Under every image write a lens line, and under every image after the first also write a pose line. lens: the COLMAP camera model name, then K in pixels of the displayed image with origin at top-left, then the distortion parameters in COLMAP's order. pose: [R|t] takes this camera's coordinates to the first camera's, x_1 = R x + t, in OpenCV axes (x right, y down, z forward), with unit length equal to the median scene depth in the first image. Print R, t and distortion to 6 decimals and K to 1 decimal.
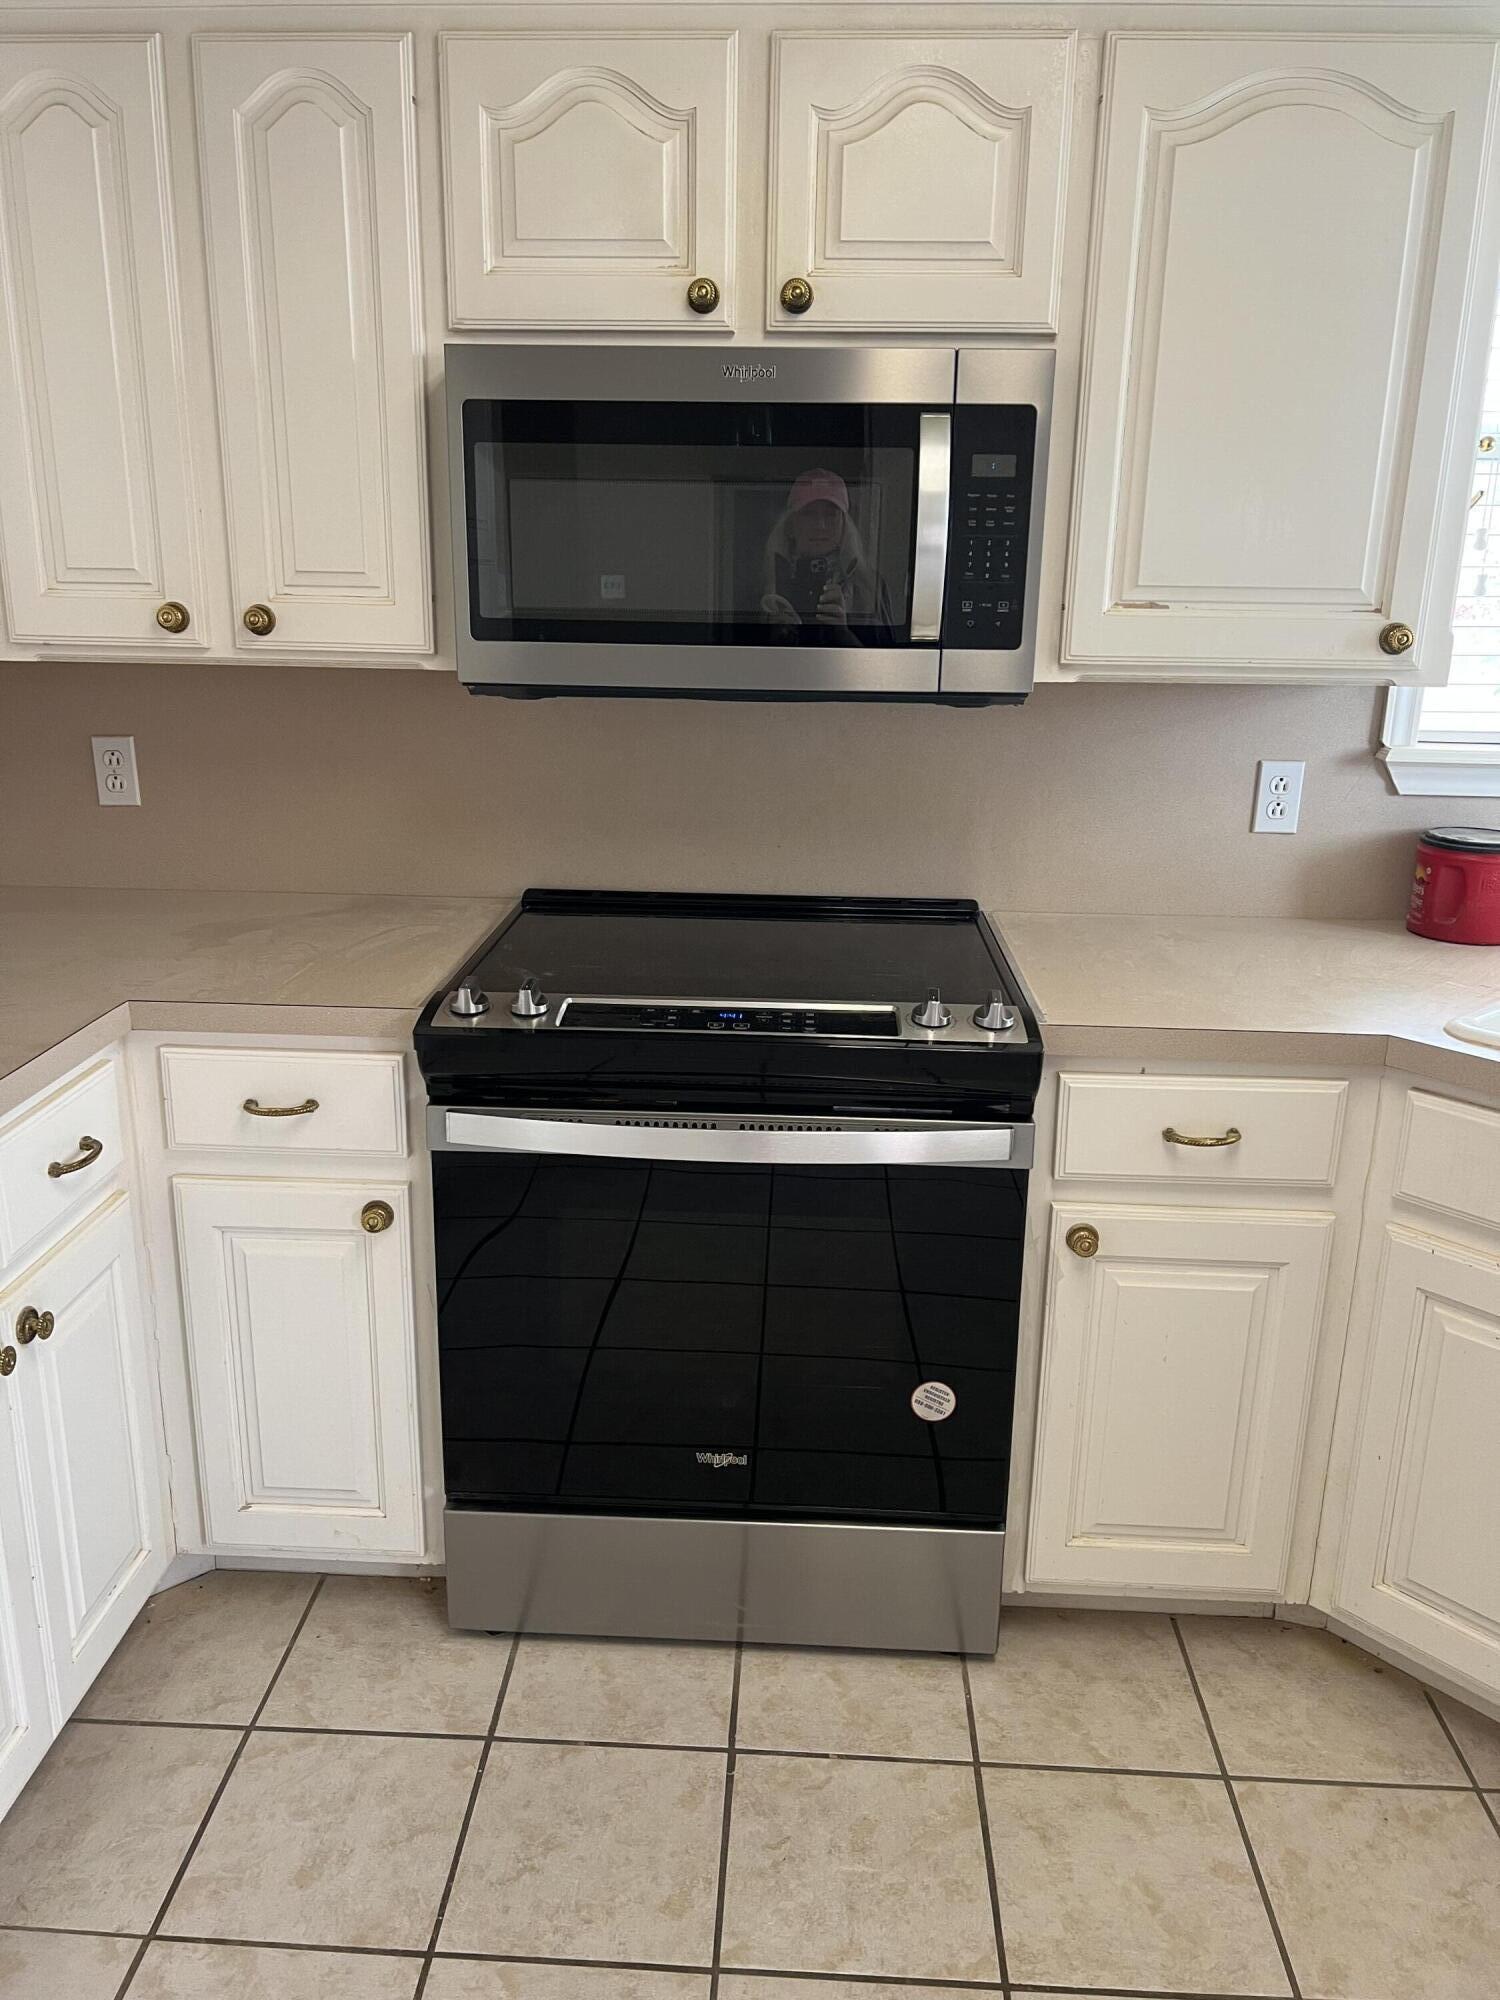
lens RADIAL K [[1453.3, 0, 750.0], [0, 1453.3, 1000.0], [0, 0, 1]] dist [0.047053, -0.057619]
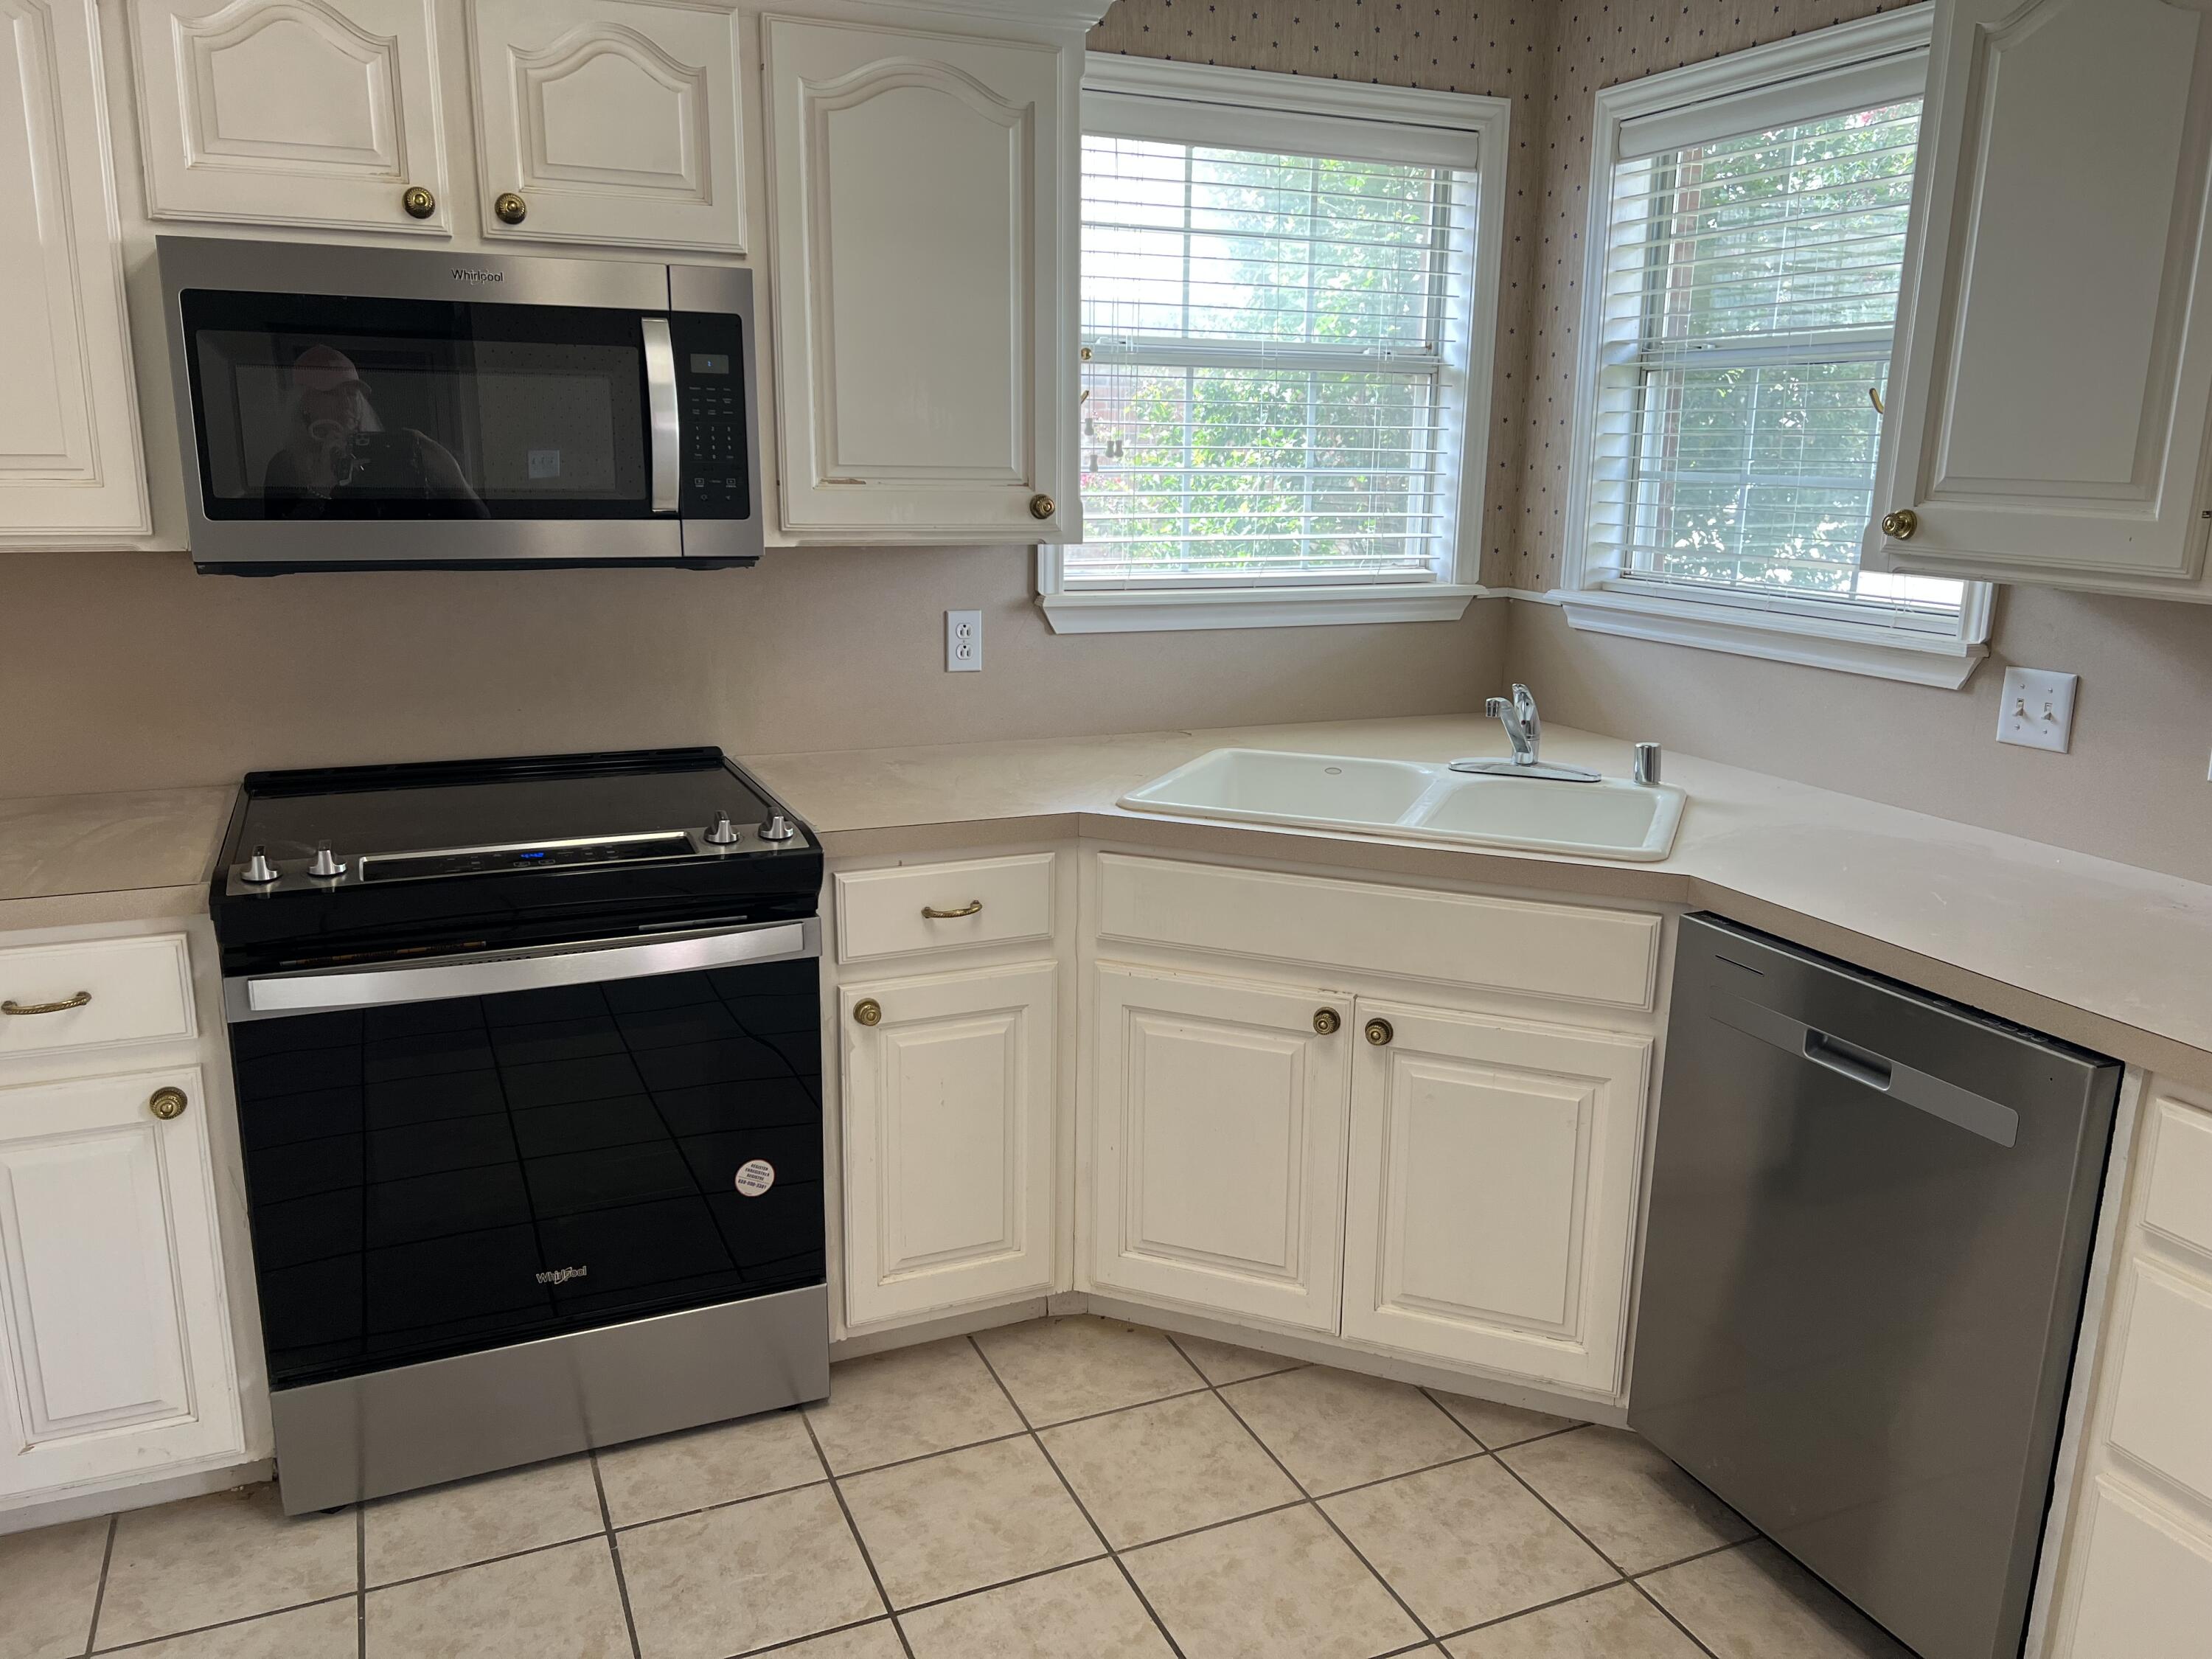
lens RADIAL K [[1716.5, 0, 1106.0], [0, 1716.5, 829.5], [0, 0, 1]] dist [0.011463, -0.037250]
pose [[0.892591, -0.096724, 0.440370, -0.186246], [0.123351, 0.991842, -0.032171, 0.082209], [-0.433666, 0.083036, 0.897240, -0.323258]]
